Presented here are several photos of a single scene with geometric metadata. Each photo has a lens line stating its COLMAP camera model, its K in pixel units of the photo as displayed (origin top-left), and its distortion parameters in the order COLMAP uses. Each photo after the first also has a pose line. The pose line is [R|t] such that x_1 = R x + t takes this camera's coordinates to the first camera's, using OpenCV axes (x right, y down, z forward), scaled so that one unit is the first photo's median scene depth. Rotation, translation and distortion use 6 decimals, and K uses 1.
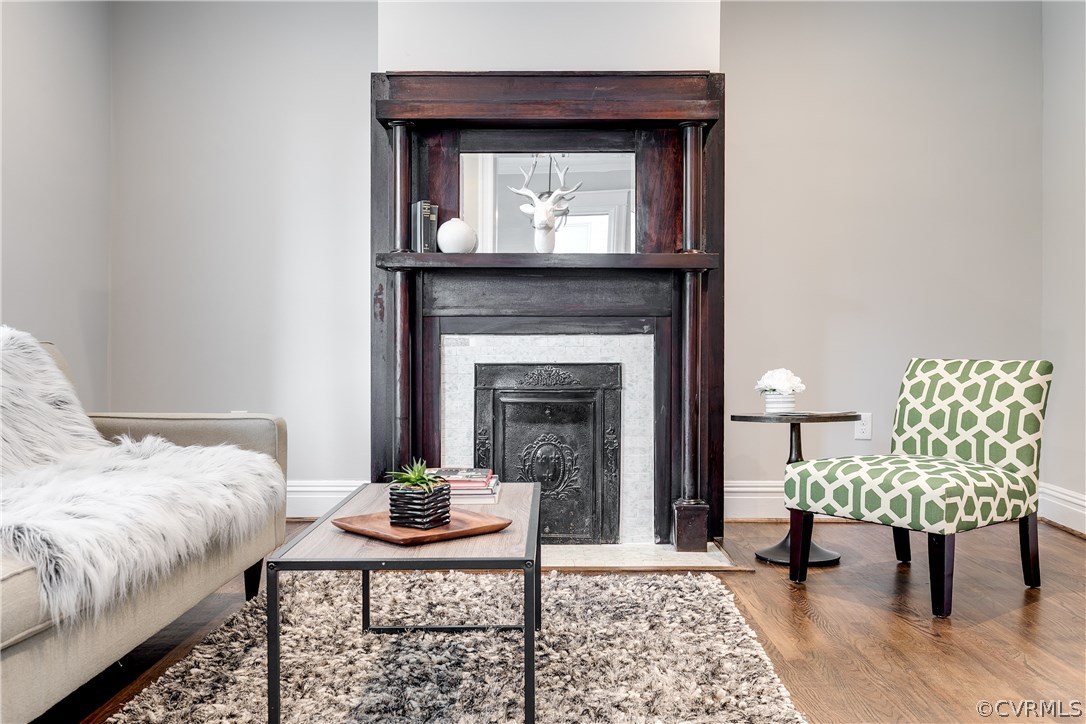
lens RADIAL K [[1080.2, 0, 562.9], [0, 1080.2, 324.3], [0, 0, 1]] dist [0.001667, 0.000000]
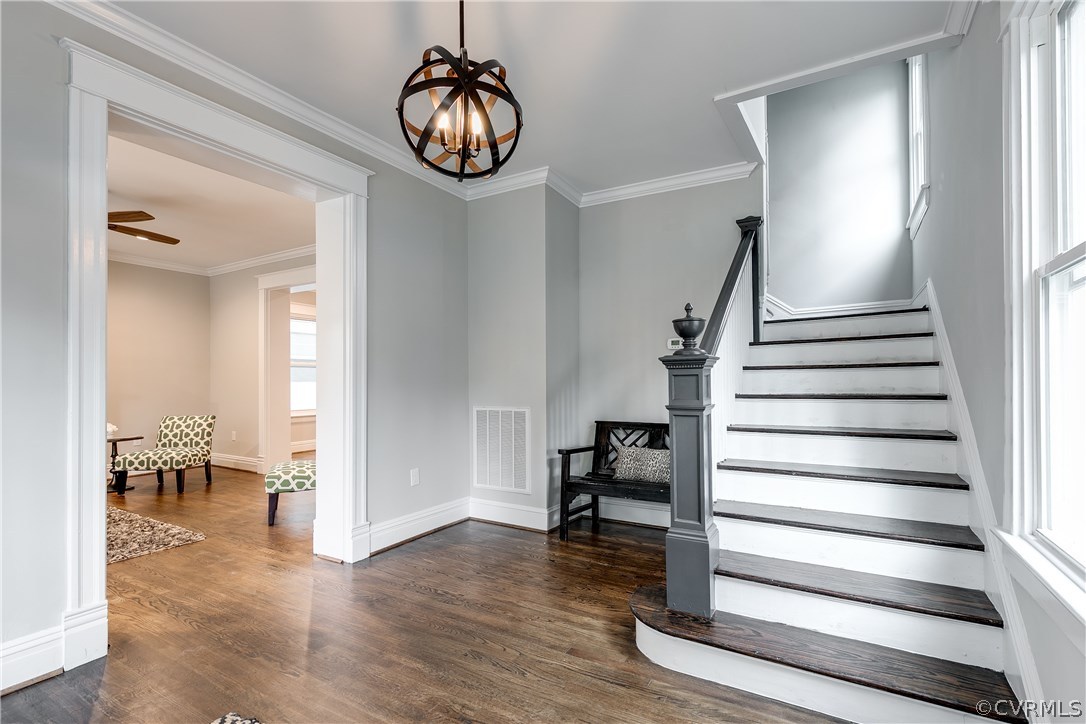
lens RADIAL K [[496.5, 0, 557.0], [0, 496.5, 375.7], [0, 0, 1]] dist [0.003839, 0.001192]
pose [[0.504417, 0.002770, 0.863456, -0.380950], [0.002857, 0.999984, -0.004877, -0.084376], [-0.863456, 0.004927, 0.504401, -0.767543]]
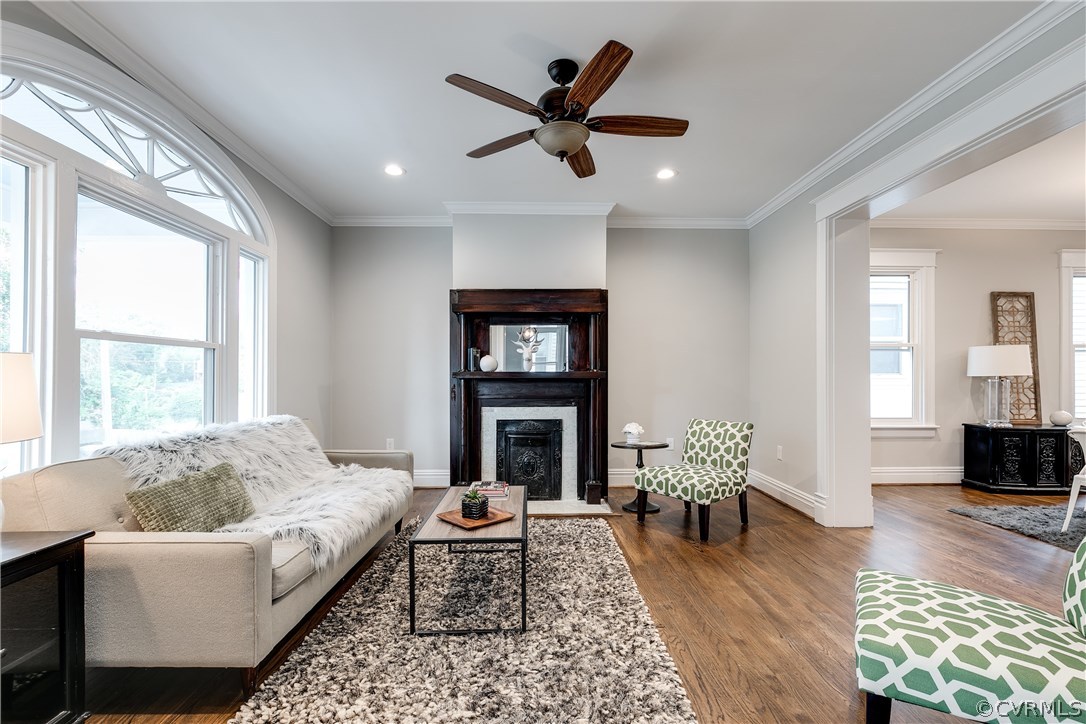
lens RADIAL K [[496.5, 0, 541.3], [0, 496.5, 370.1], [0, 0, 1]] dist [0.003839, 0.001192]
pose [[0.999898, -0.002522, 0.014045, -0.004191], [0.002538, 0.999996, -0.001114, -0.080329], [-0.014042, 0.001149, 0.999901, -0.034276]]
